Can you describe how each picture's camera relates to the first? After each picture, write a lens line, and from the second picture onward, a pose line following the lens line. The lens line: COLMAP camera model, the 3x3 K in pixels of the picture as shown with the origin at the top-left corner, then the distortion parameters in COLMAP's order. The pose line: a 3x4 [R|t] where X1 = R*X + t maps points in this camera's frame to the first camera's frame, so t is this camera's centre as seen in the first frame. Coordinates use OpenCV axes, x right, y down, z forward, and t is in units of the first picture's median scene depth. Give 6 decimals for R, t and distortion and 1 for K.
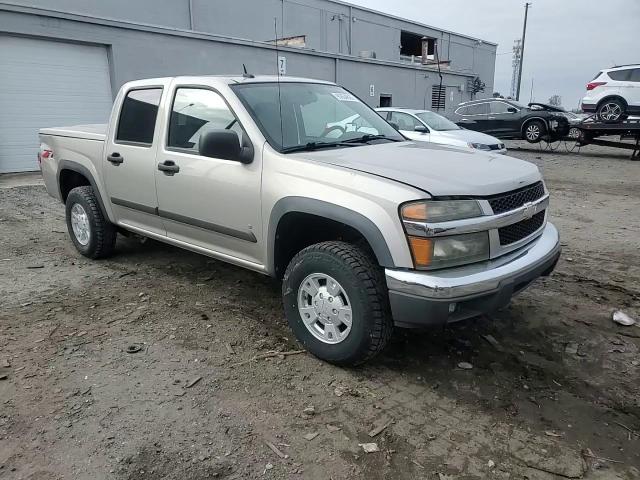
lens RADIAL K [[500.2, 0, 320.0], [0, 500.2, 240.0], [0, 0, 1]] dist [0.090375, -0.173179]
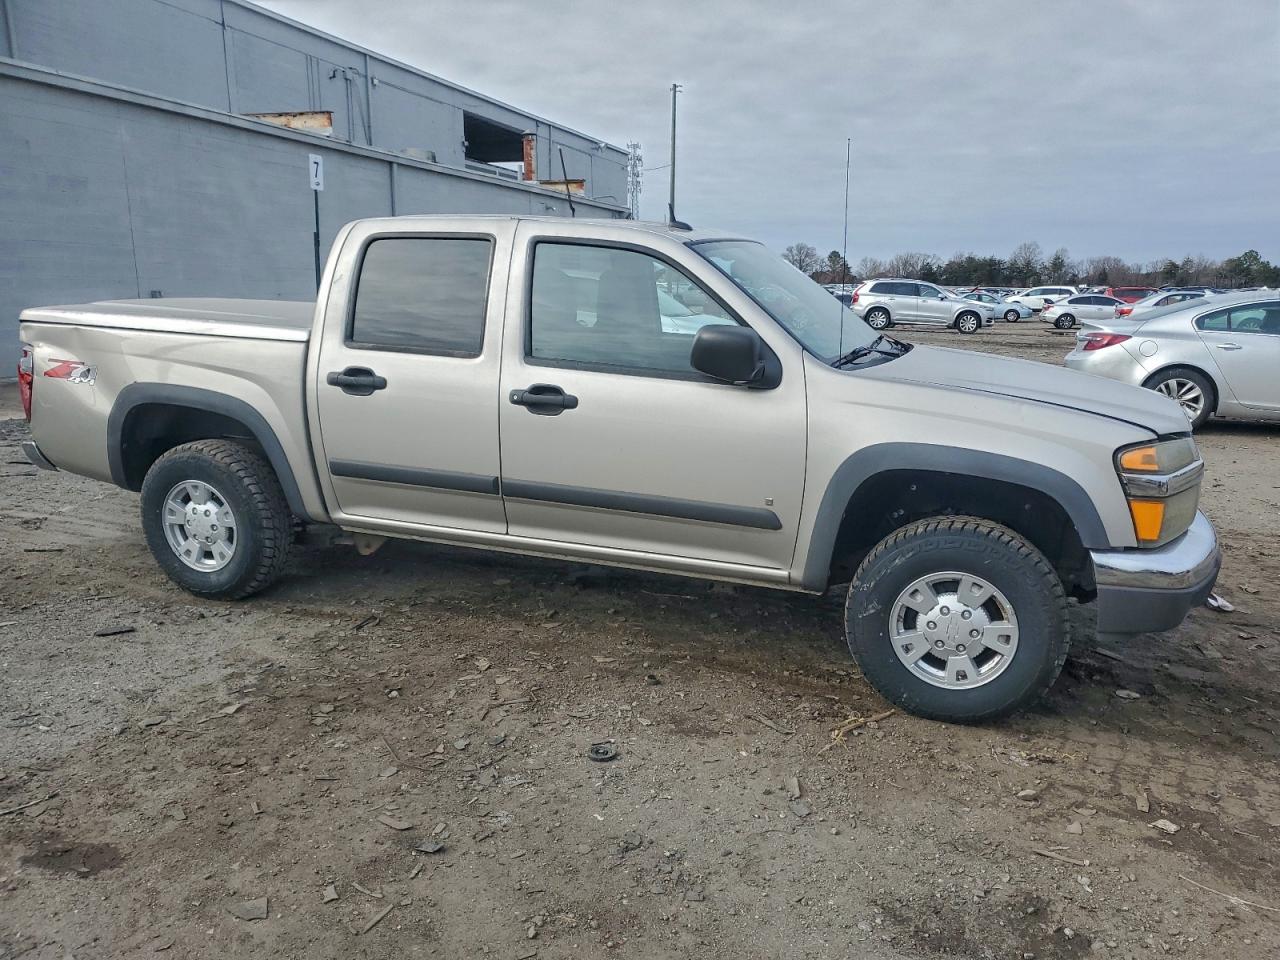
lens RADIAL K [[998.4, 0, 656.7], [0, 998.4, 503.5], [0, 0, 1]] dist [0.018758, 0.008498]
pose [[0.920171, -0.064057, 0.386241, -0.603127], [0.070612, 0.997500, -0.002793, -0.027553], [-0.385096, 0.029843, 0.922394, 0.030780]]
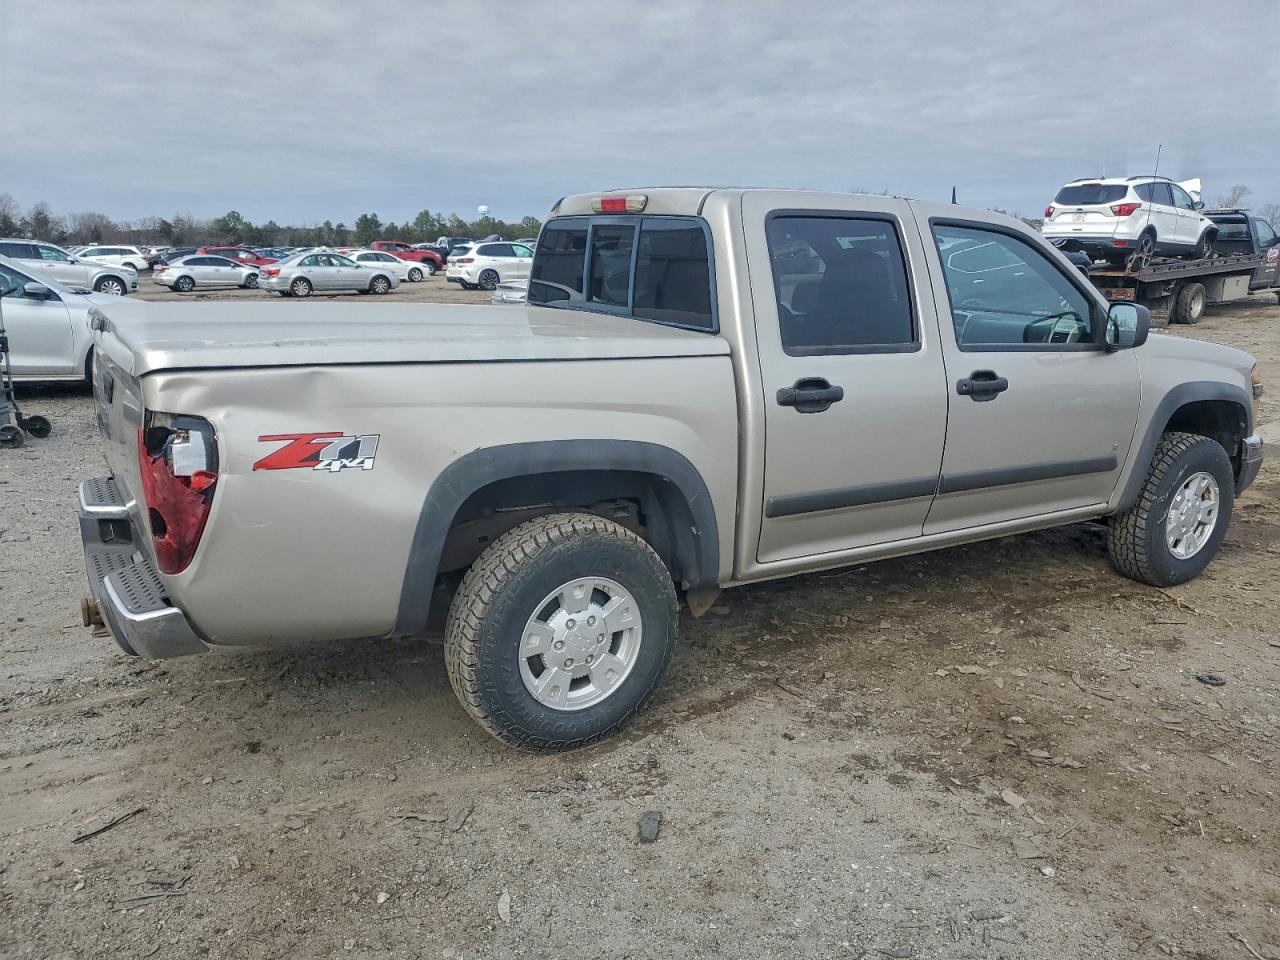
lens RADIAL K [[998.4, 0, 656.7], [0, 998.4, 503.5], [0, 0, 1]] dist [0.018758, 0.008498]
pose [[0.263812, -0.229435, 0.936890, -1.363834], [0.221320, 0.959784, 0.172722, -0.278718], [-0.938840, 0.161787, 0.303981, 1.038948]]
